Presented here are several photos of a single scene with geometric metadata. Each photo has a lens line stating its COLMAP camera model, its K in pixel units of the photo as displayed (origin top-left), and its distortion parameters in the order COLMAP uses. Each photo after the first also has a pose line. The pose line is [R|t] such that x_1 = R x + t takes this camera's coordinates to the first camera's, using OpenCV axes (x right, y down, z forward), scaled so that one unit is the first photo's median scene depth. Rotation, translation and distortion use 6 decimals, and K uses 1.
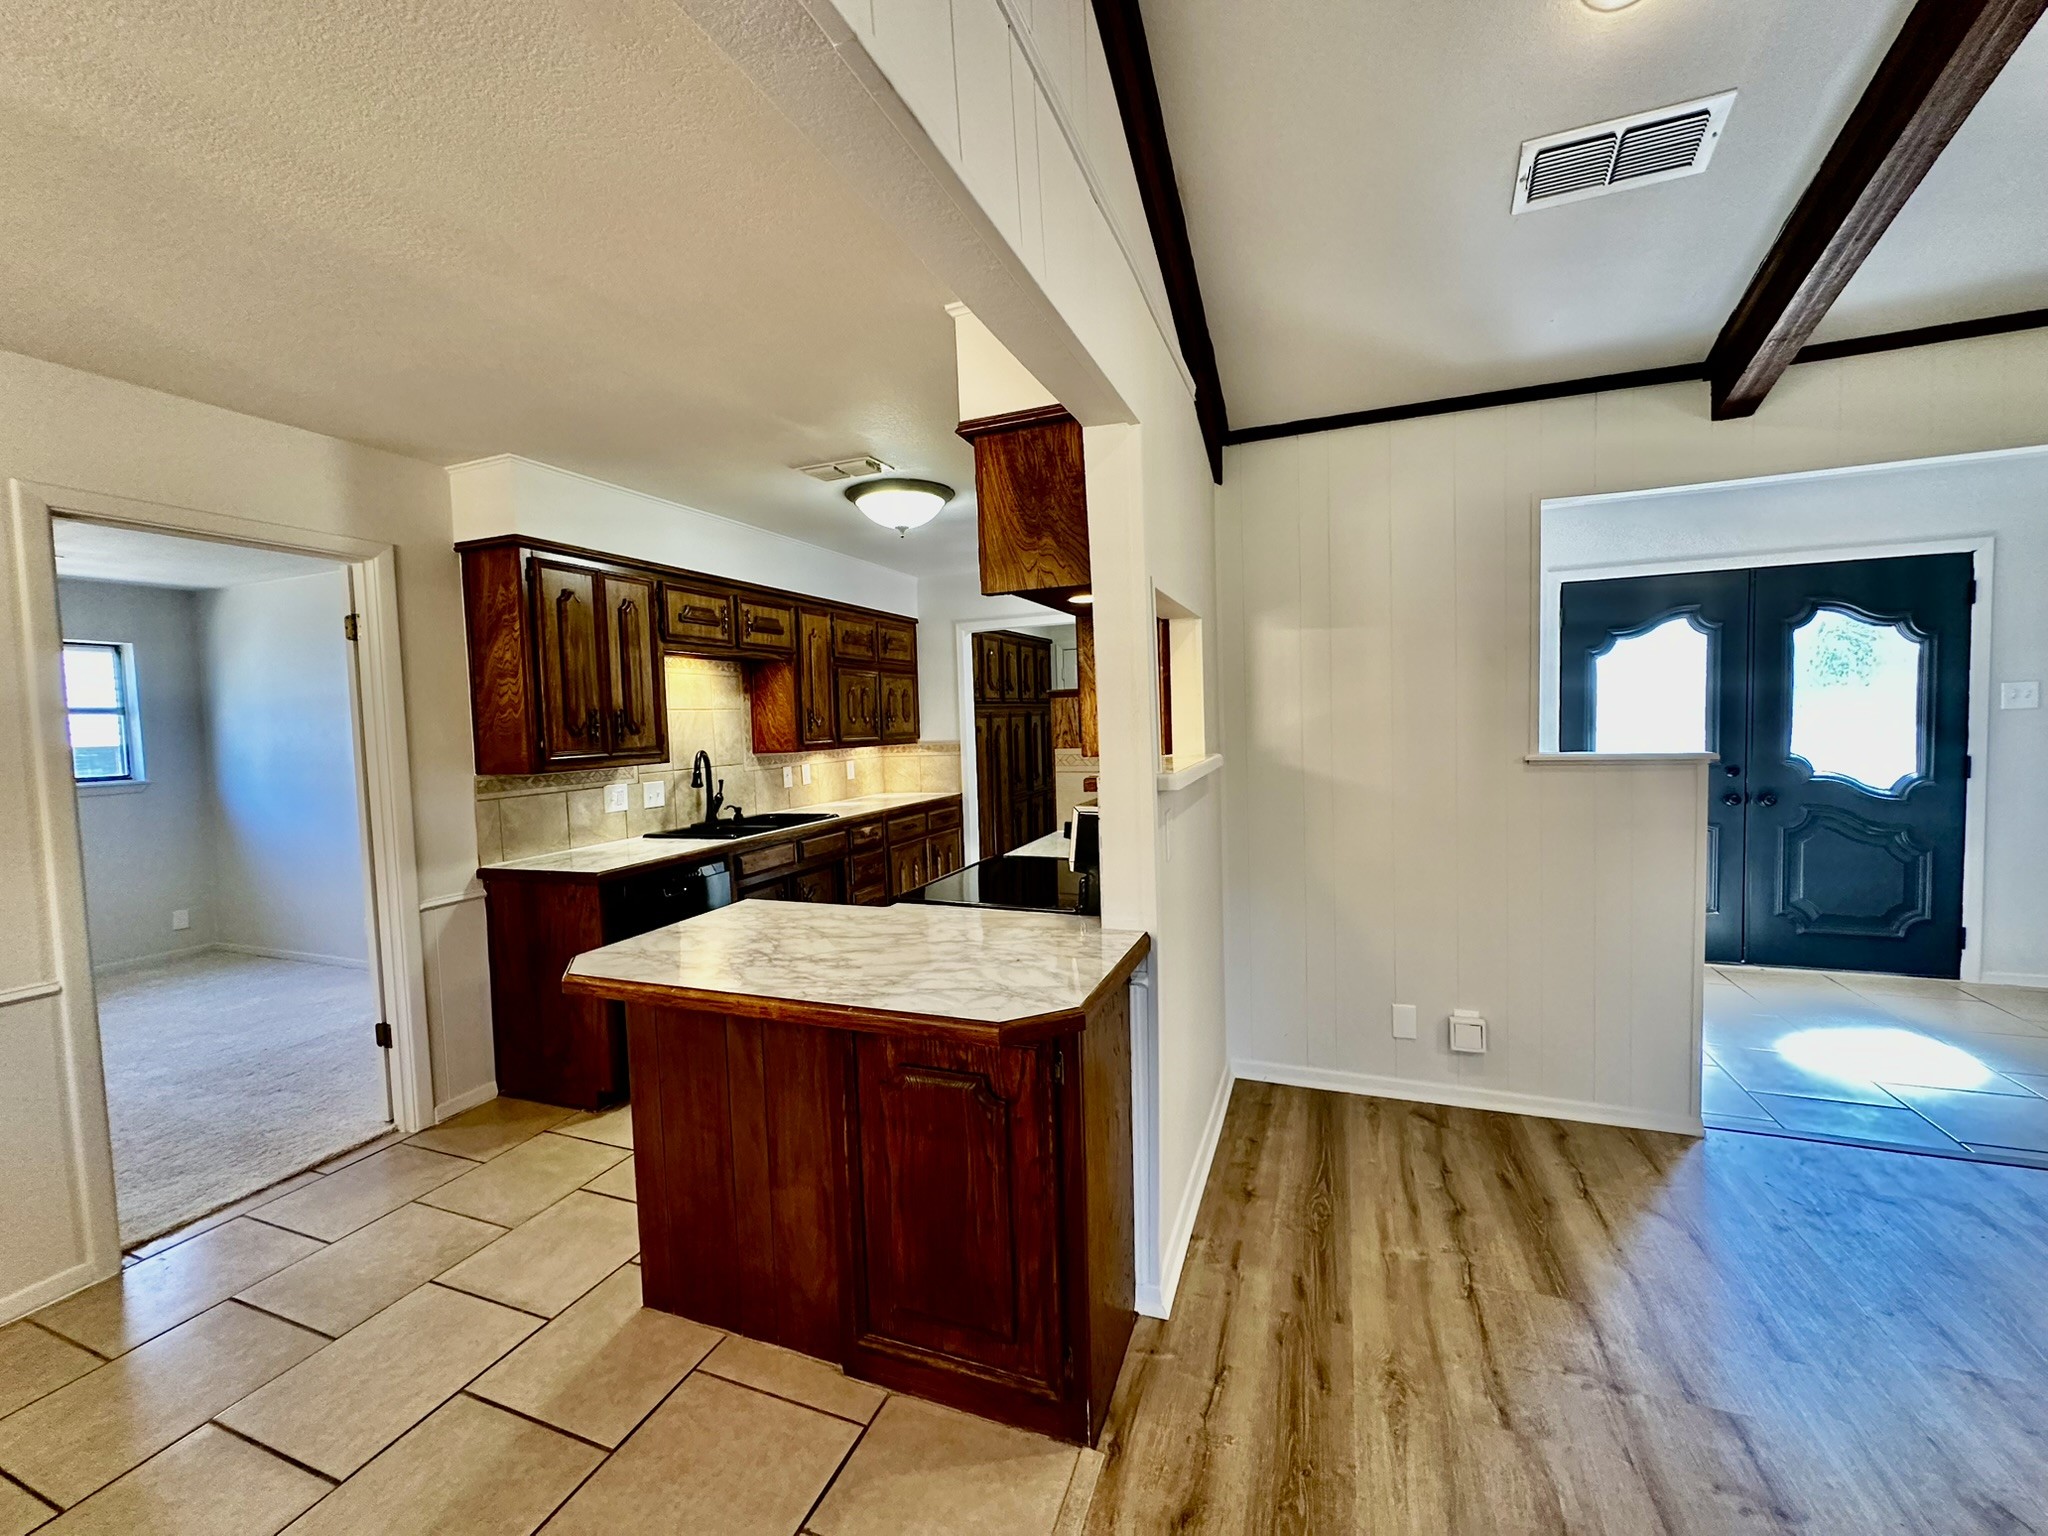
lens RADIAL K [[812.8, 0, 1022.7], [0, 812.8, 762.1], [0, 0, 1]] dist [-0.001702, -0.000043]
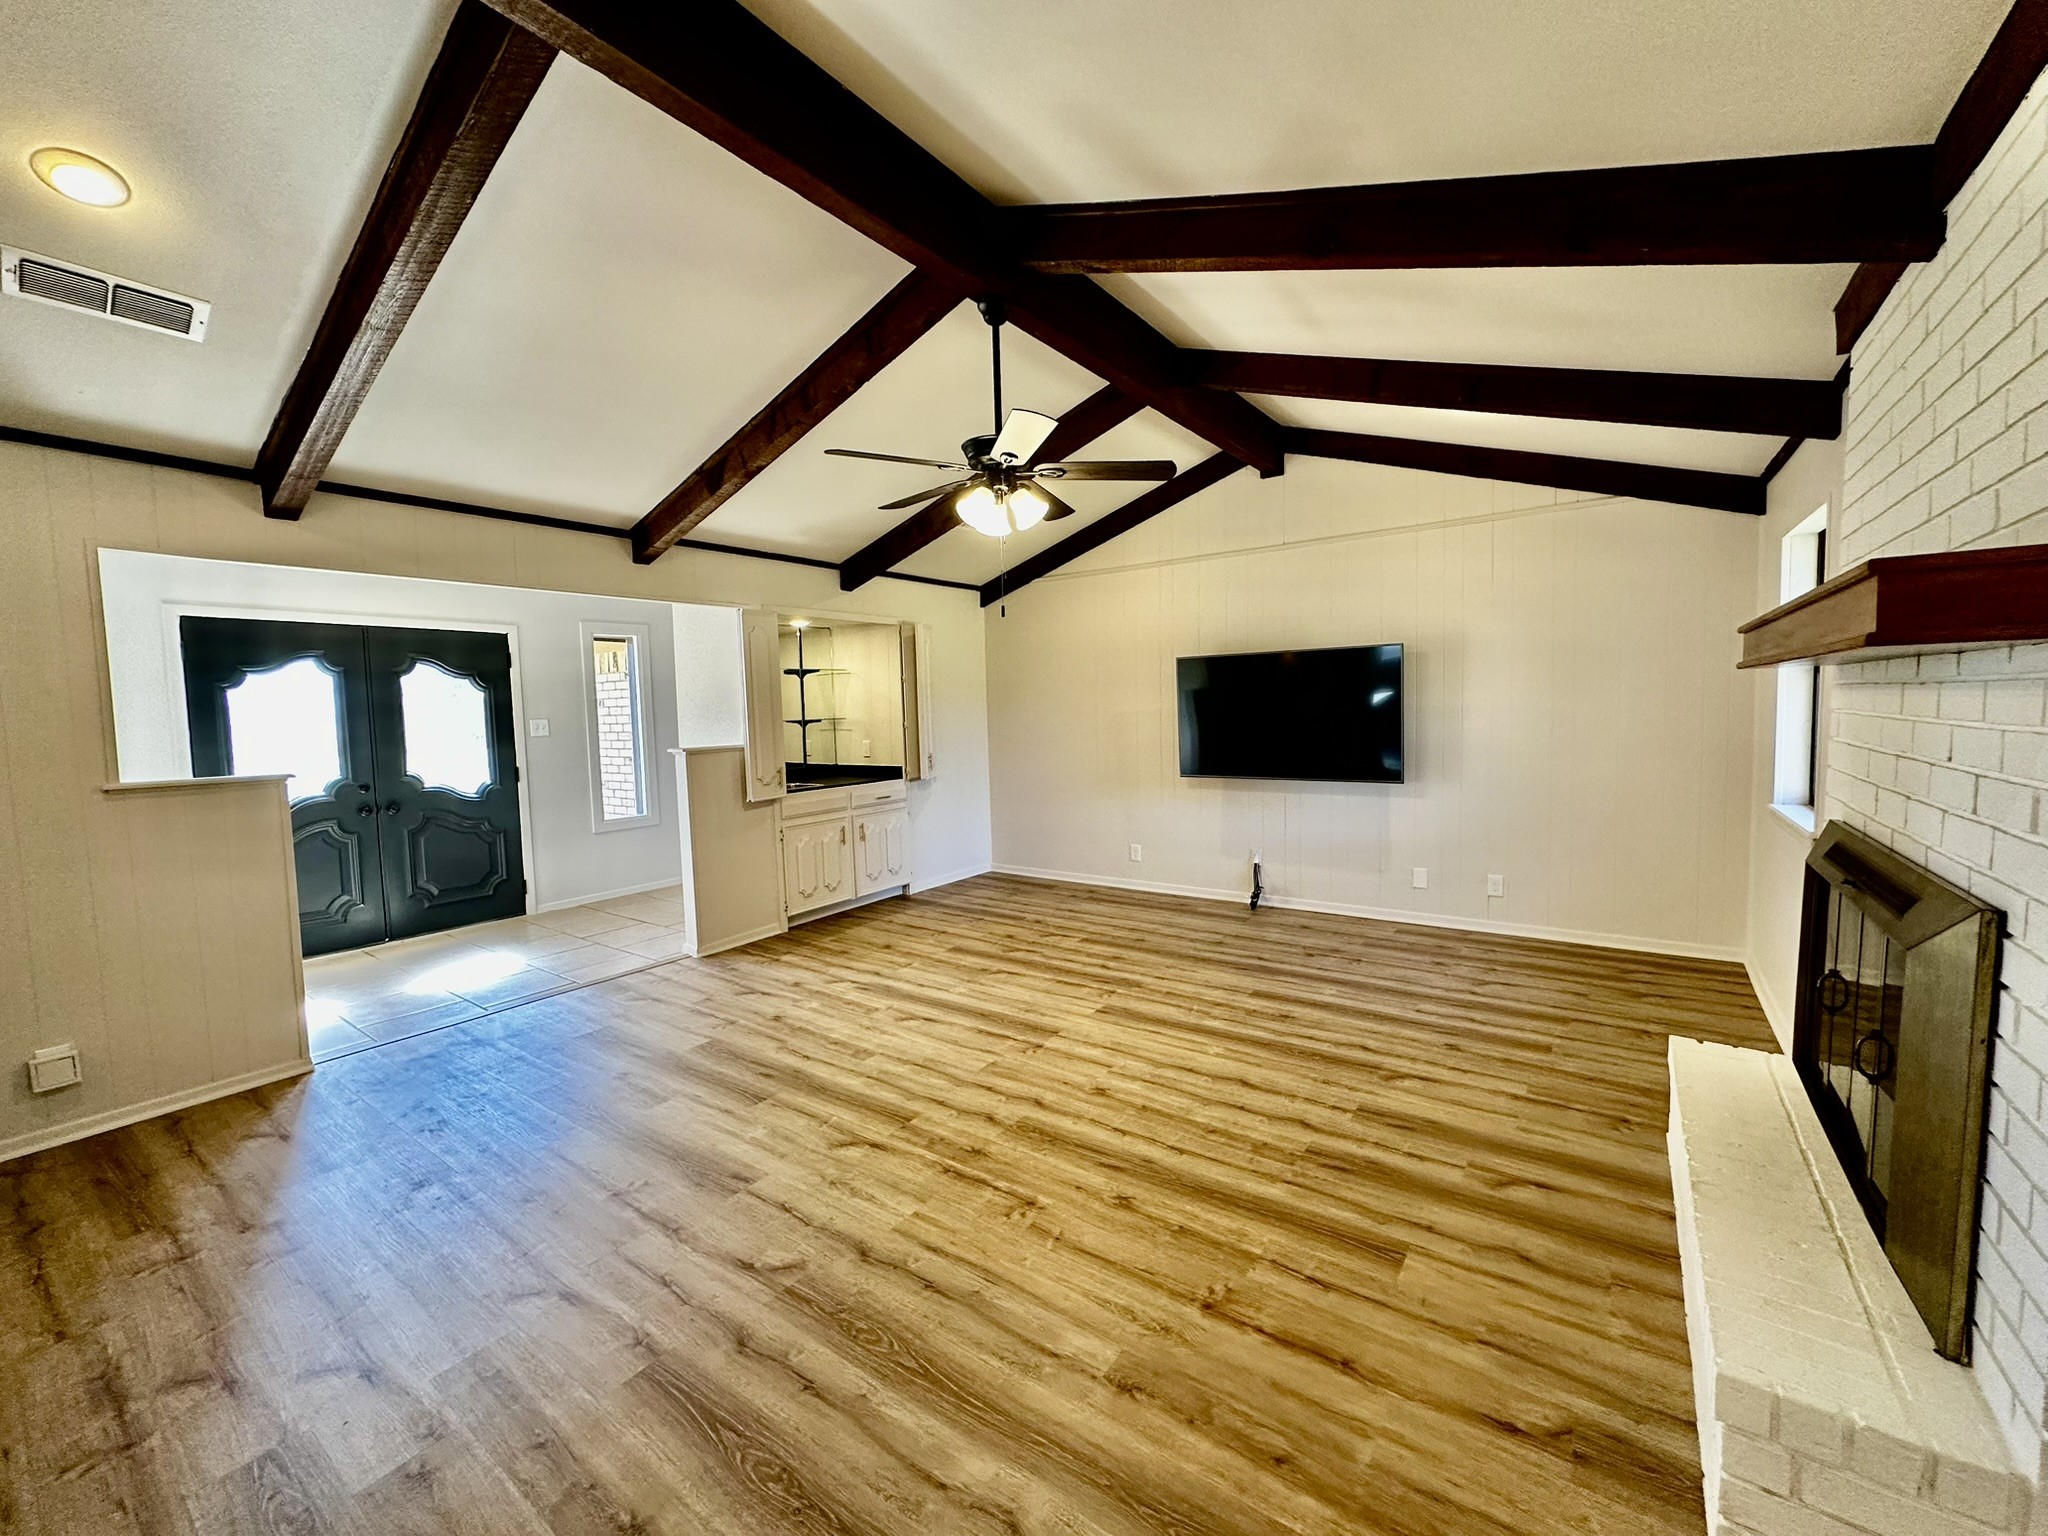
lens RADIAL K [[819.8, 0, 1019.8], [0, 819.8, 759.7], [0, 0, 1]] dist [-0.001230, -0.000155]
pose [[0.256262, -0.037603, 0.965876, -0.073311], [0.072905, 0.997149, 0.019478, 0.017636], [-0.963854, 0.065426, 0.258272, -0.305407]]
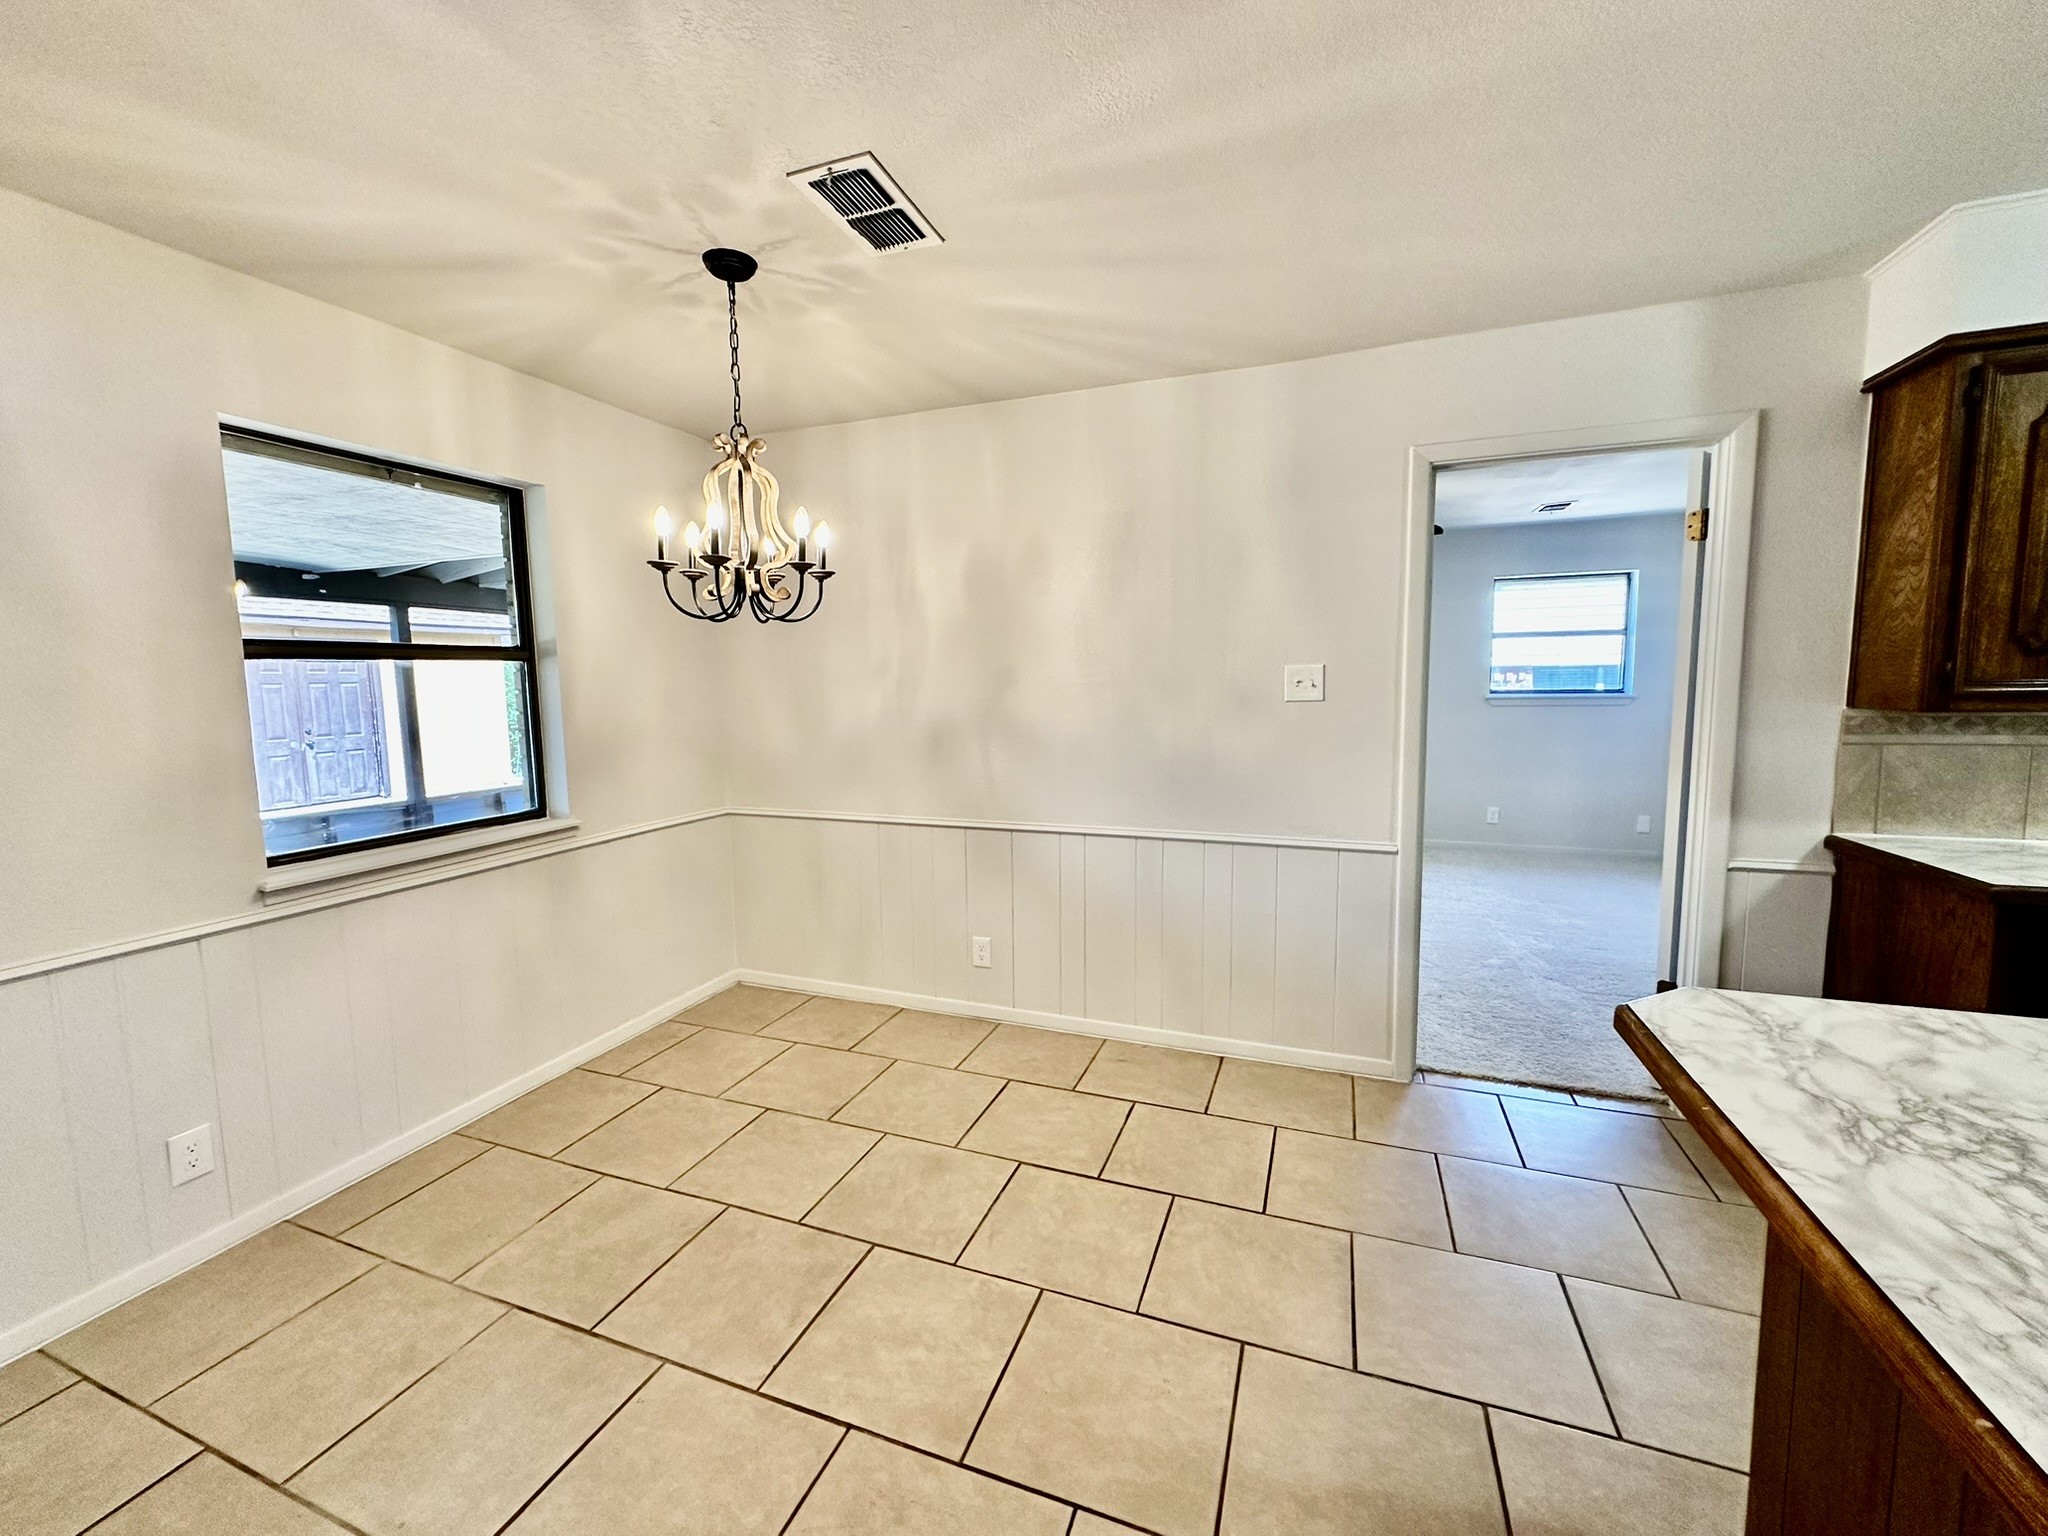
lens RADIAL K [[812.8, 0, 1022.7], [0, 812.8, 762.1], [0, 0, 1]] dist [-0.001702, -0.000043]
pose [[0.008045, 0.133621, -0.991000, 0.036823], [-0.034918, 0.990465, 0.133266, -0.005798], [0.999358, 0.033531, 0.012634, 0.214231]]
